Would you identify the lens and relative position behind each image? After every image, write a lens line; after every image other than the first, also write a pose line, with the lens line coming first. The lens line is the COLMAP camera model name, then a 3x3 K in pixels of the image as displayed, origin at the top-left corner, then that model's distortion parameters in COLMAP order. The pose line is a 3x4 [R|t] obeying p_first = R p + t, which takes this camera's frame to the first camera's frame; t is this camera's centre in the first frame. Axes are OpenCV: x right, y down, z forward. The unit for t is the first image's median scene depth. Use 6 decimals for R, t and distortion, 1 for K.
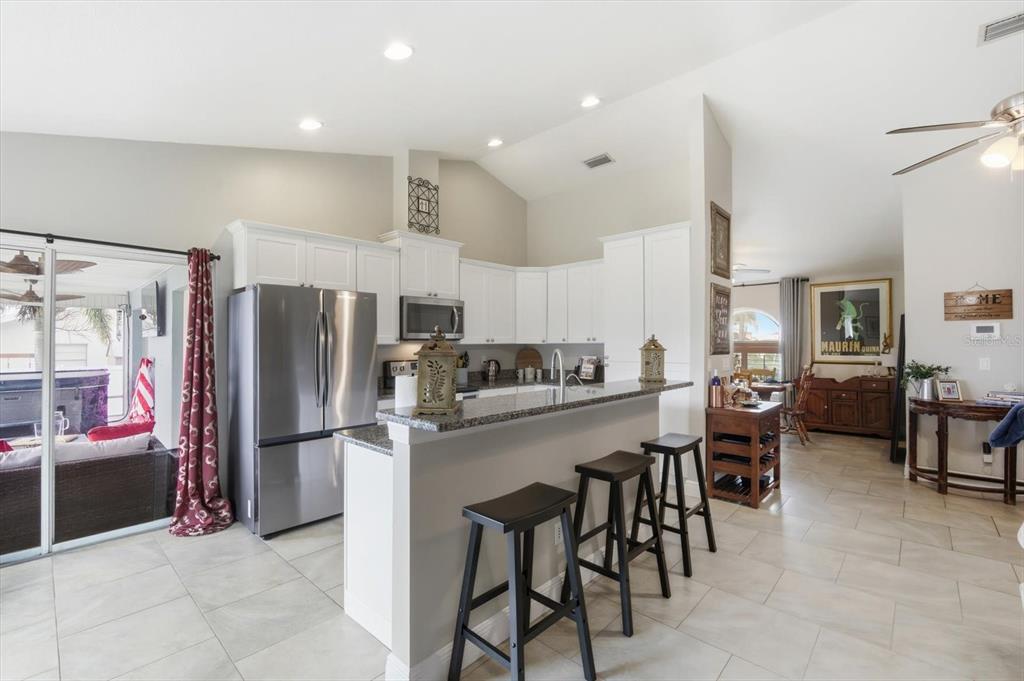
lens RADIAL K [[448.5, 0, 505.3], [0, 448.5, 341.2], [0, 0, 1]] dist [-0.011826, 0.002160]
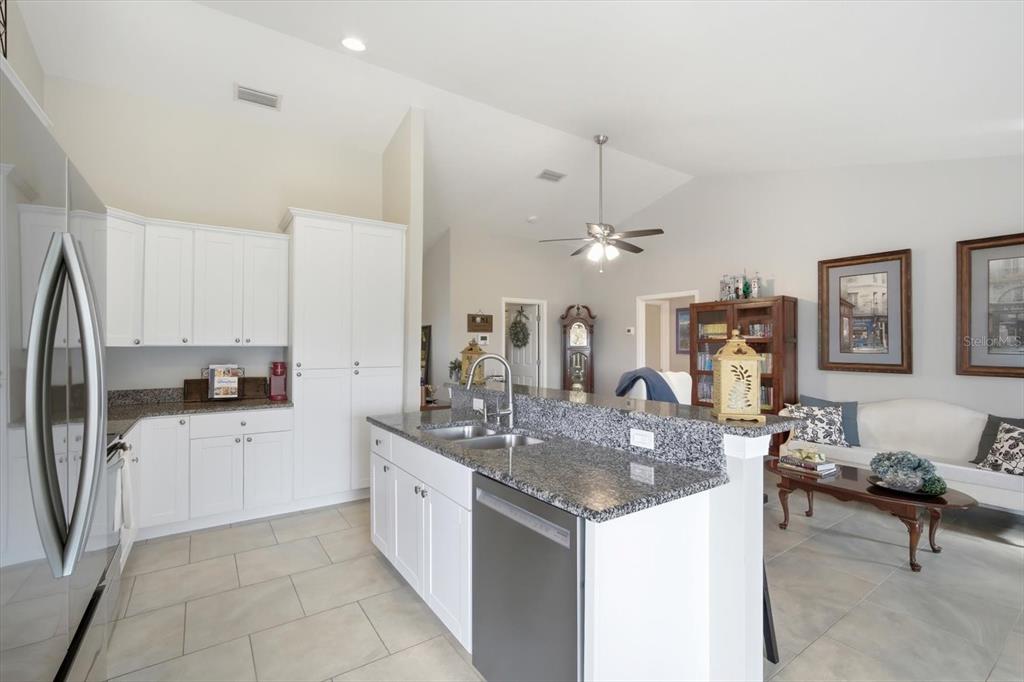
lens RADIAL K [[448.5, 0, 510.3], [0, 448.5, 342.1], [0, 0, 1]] dist [-0.011826, 0.002160]
pose [[0.210079, 0.011110, 0.977621, -0.615016], [-0.006658, 0.999929, -0.009933, 0.003848], [-0.977662, -0.004422, 0.210138, 0.655290]]
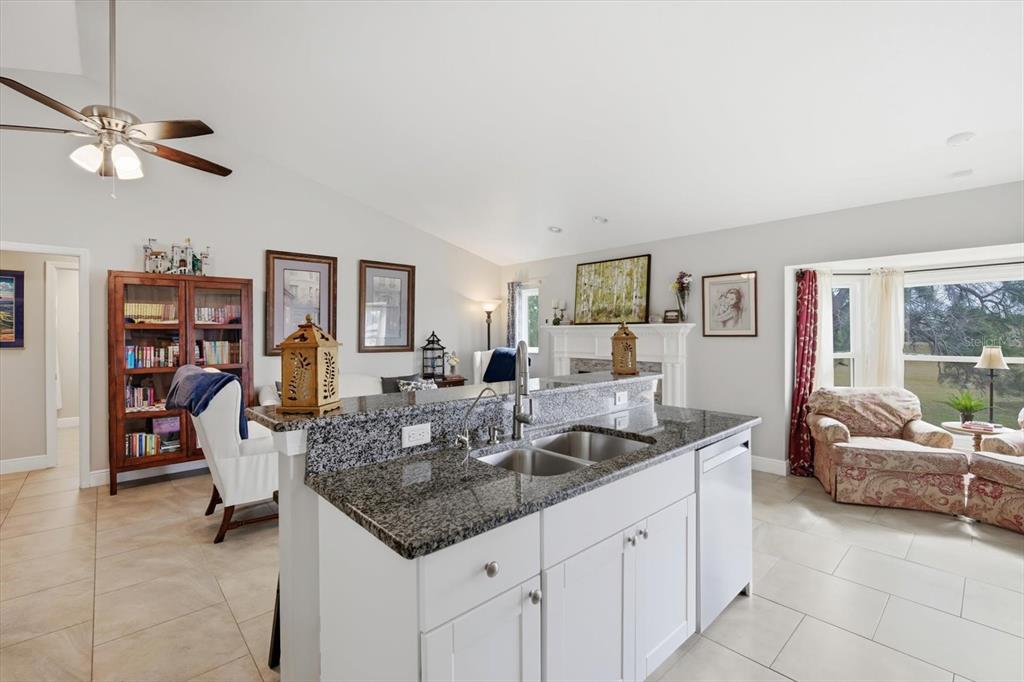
lens RADIAL K [[448.5, 0, 508.2], [0, 448.5, 335.0], [0, 0, 1]] dist [-0.011826, 0.002160]
pose [[-0.997277, 0.006462, 0.073457, 0.071170], [0.006338, 0.999978, -0.001922, 0.010145], [-0.073467, -0.001451, -0.997297, 1.358636]]
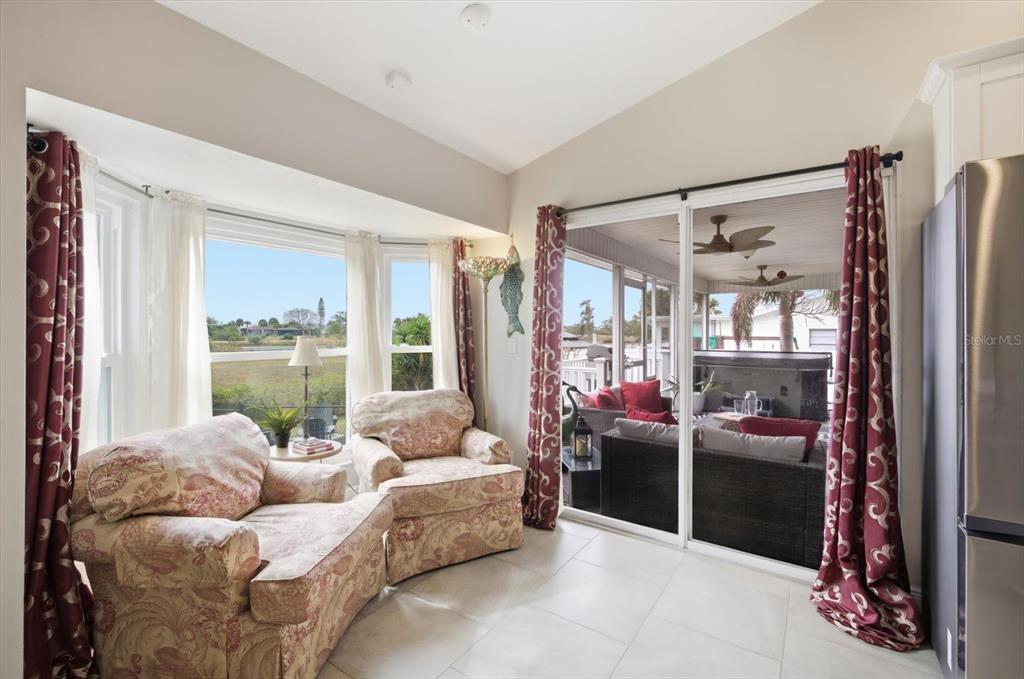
lens RADIAL K [[448.5, 0, 504.3], [0, 448.5, 327.9], [0, 0, 1]] dist [-0.011826, 0.002160]
pose [[0.137101, -0.000421, -0.990557, -0.161445], [0.001057, 0.999999, -0.000279, 0.030275], [0.990557, -0.001009, 0.137101, 0.443538]]
